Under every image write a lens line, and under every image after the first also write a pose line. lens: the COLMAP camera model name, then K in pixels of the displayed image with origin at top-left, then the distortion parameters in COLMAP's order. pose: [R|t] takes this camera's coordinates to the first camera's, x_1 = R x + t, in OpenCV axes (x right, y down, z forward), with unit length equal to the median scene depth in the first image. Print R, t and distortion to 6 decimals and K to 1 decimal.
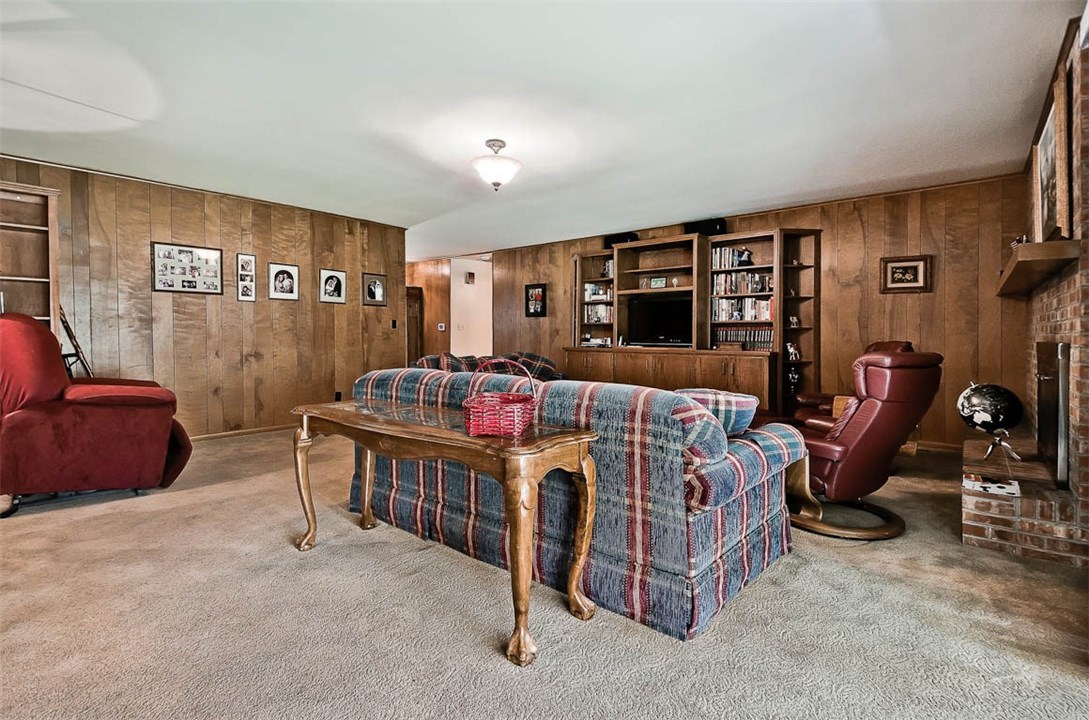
lens RADIAL K [[506.8, 0, 541.4], [0, 506.8, 352.7], [0, 0, 1]] dist [-0.023850, -0.000847]
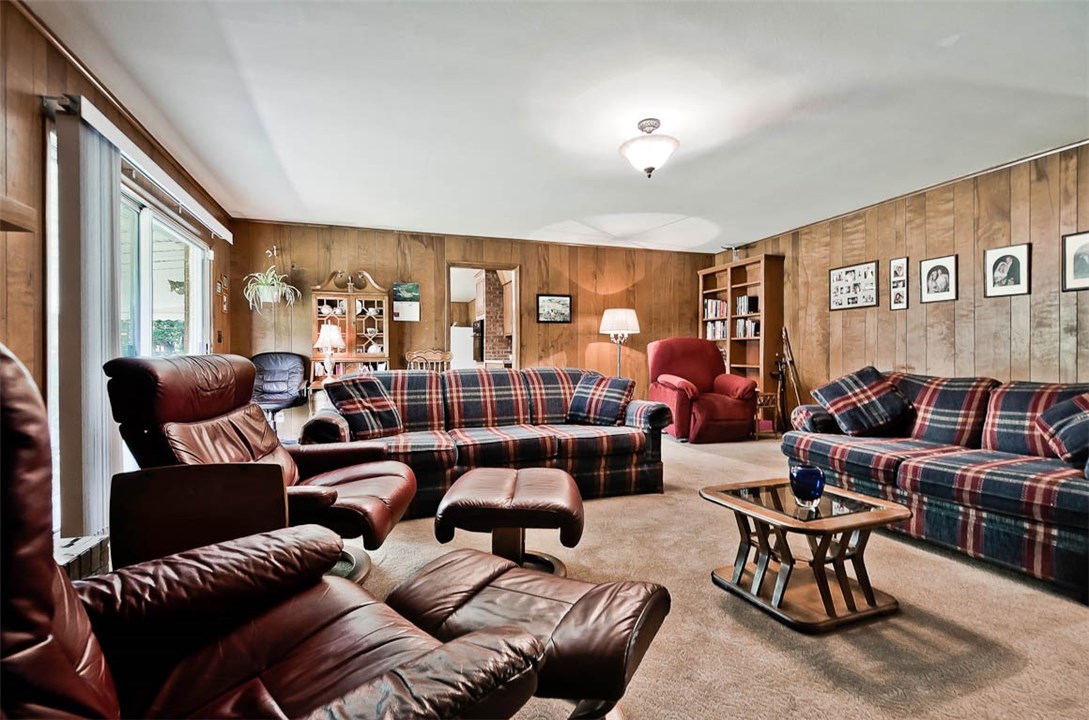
lens RADIAL K [[506.8, 0, 545.5], [0, 506.8, 359.9], [0, 0, 1]] dist [-0.023850, -0.000847]
pose [[-0.499484, 0.004713, -0.866310, 0.511955], [-0.021903, 0.999597, 0.018066, -0.011860], [0.866046, 0.027998, -0.499180, 0.868223]]
